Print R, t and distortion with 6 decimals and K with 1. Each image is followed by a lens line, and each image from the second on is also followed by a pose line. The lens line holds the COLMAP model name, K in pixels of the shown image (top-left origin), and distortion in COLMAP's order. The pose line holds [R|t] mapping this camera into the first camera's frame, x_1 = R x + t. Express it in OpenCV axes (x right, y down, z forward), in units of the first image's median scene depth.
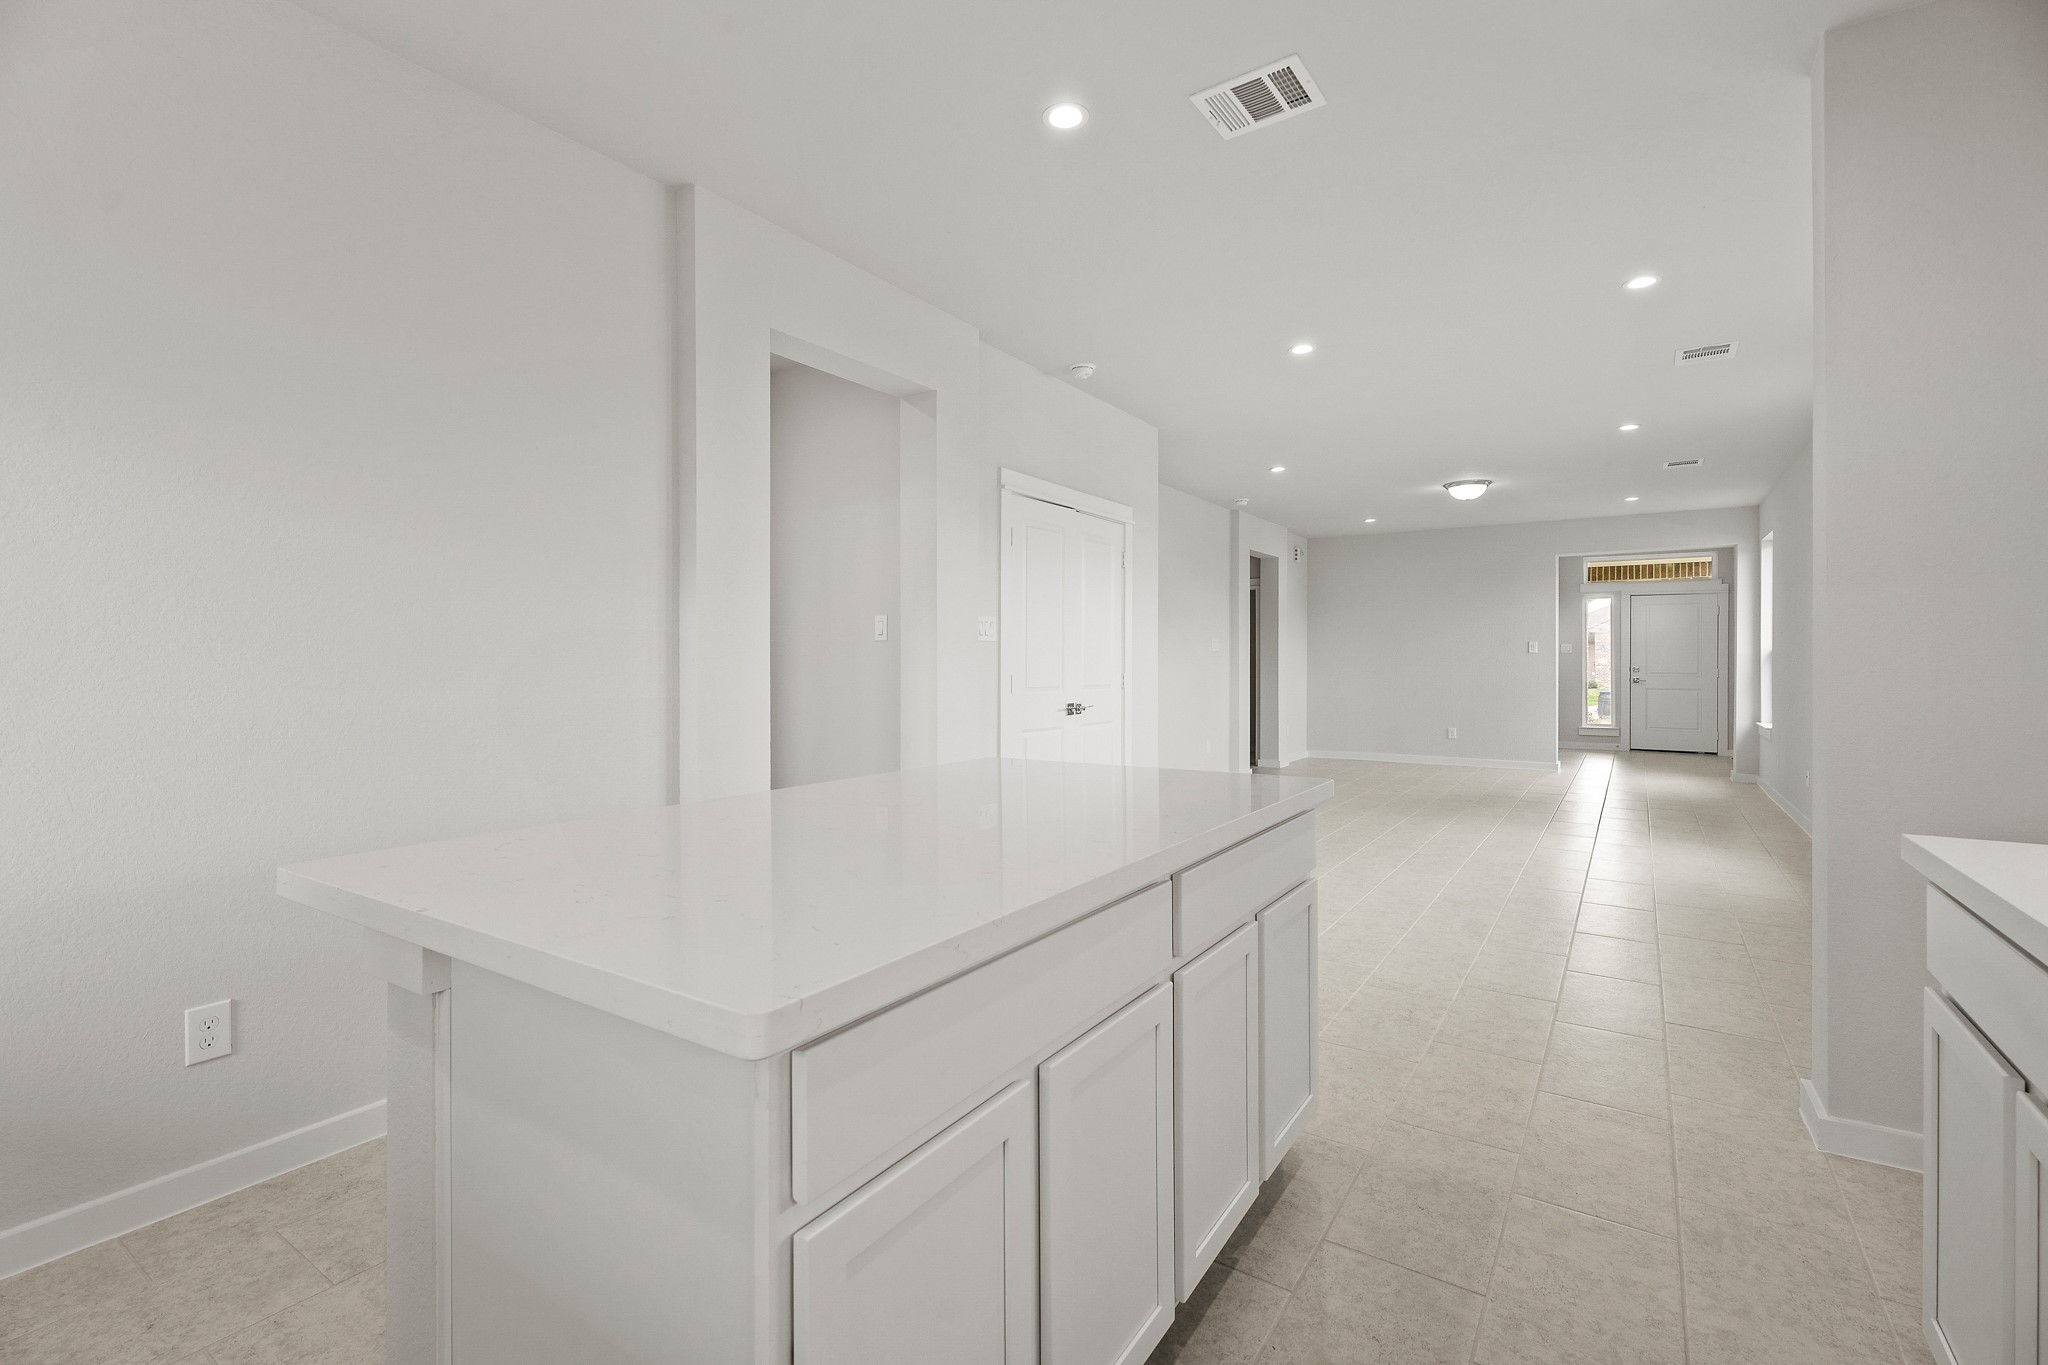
lens RADIAL K [[922.2, 0, 1024.0], [0, 922.2, 682.5], [0, 0, 1]] dist [0.000073, 0.000002]
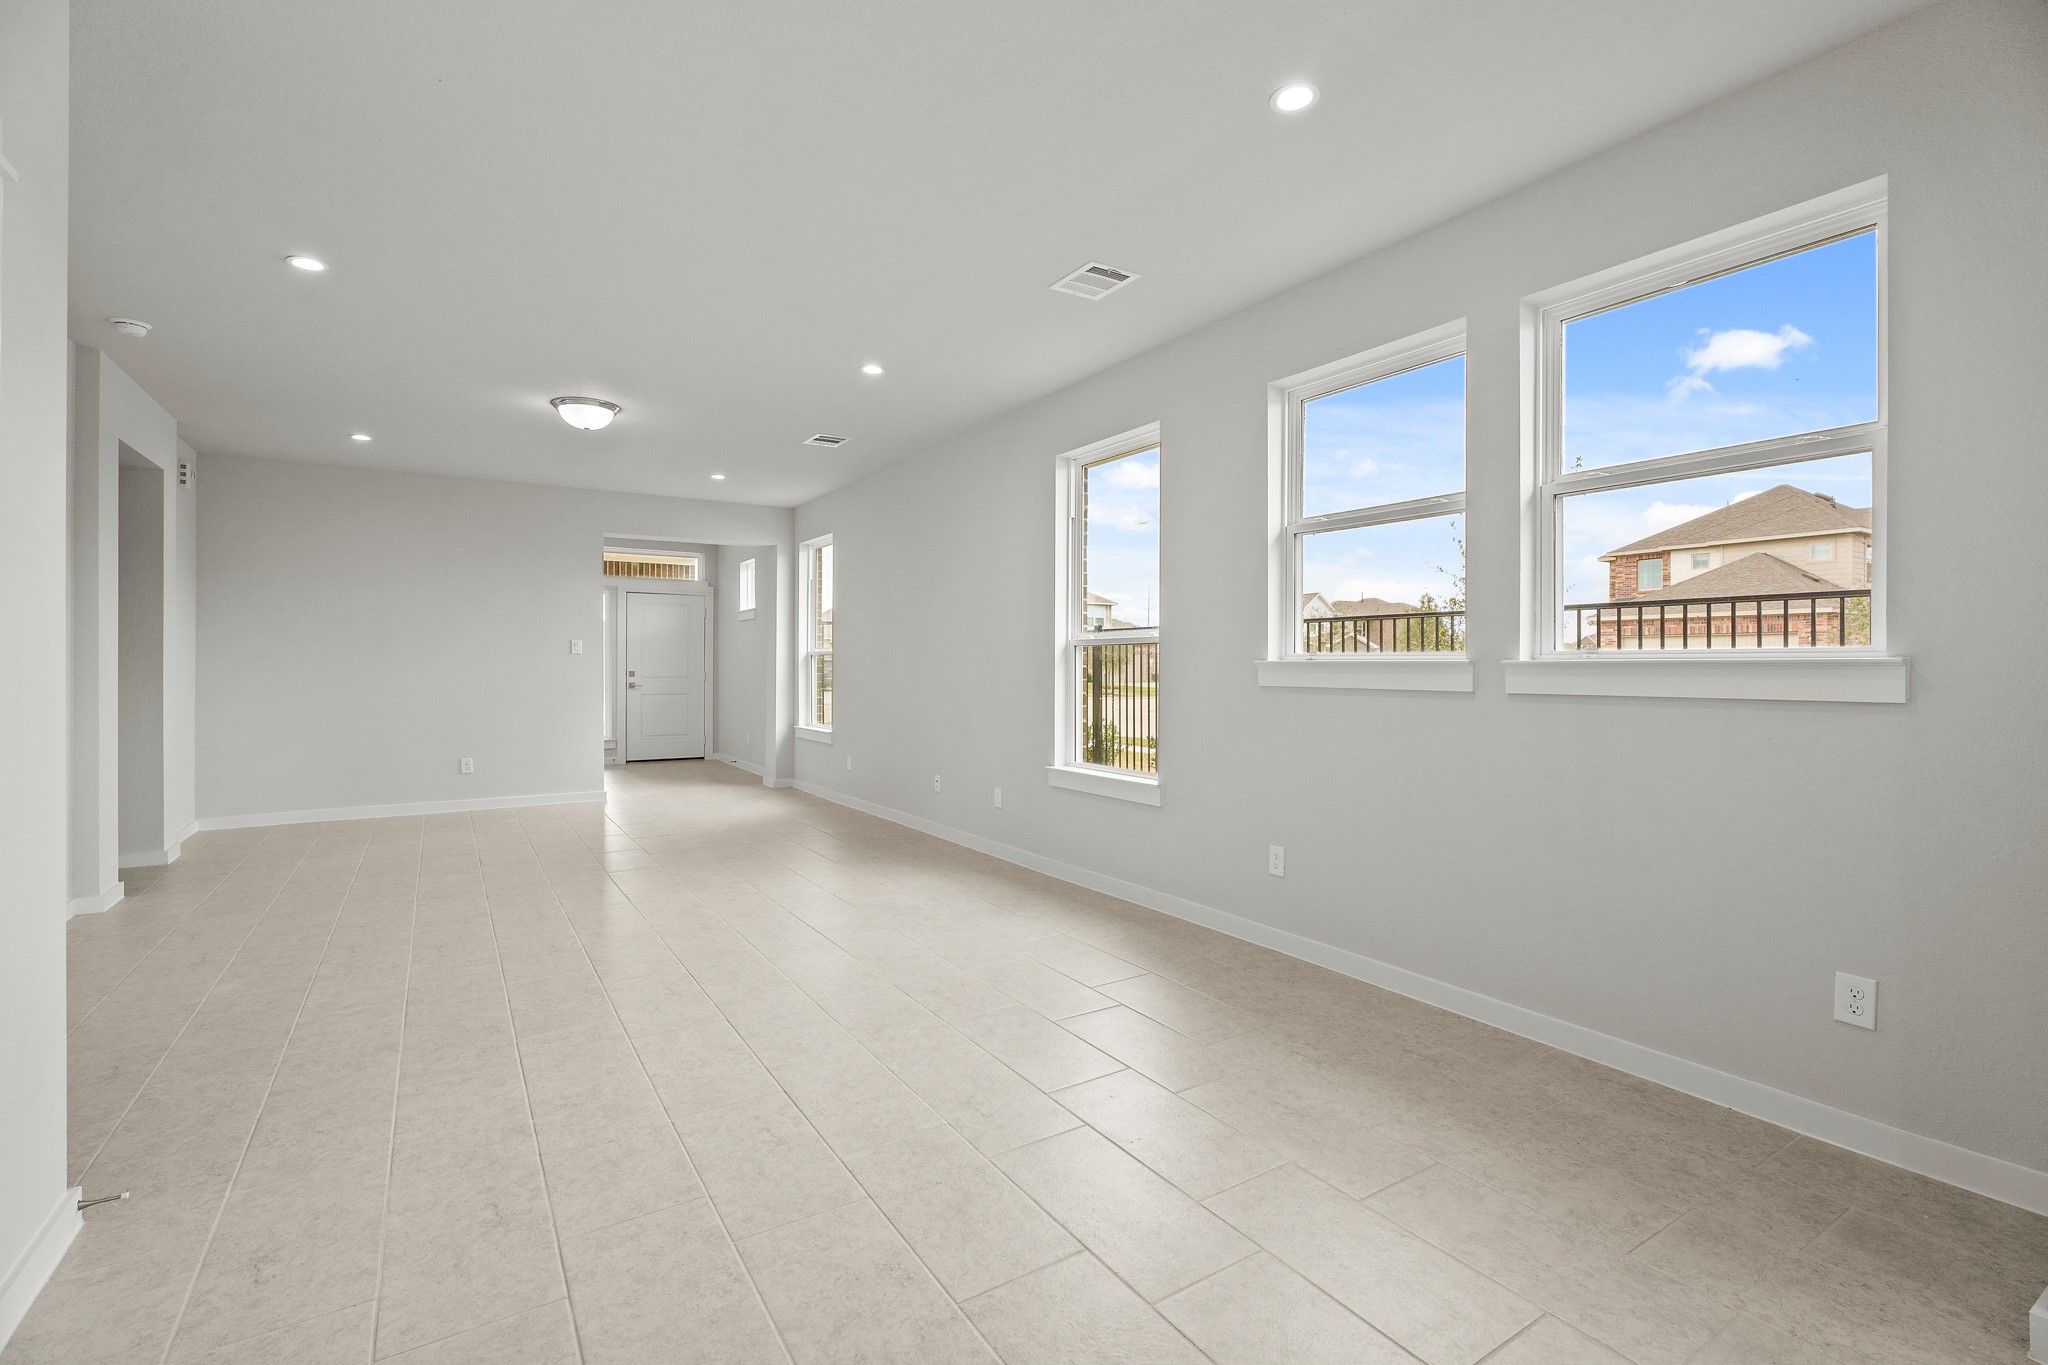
lens RADIAL K [[907.1, 0, 1024.0], [0, 907.1, 682.5], [0, 0, 1]] dist [-0.000899, 0.000095]
pose [[0.404737, -0.011942, 0.914355, -0.005733], [0.013609, 0.999883, 0.007035, -0.007354], [-0.914332, 0.009596, 0.404852, 0.341785]]
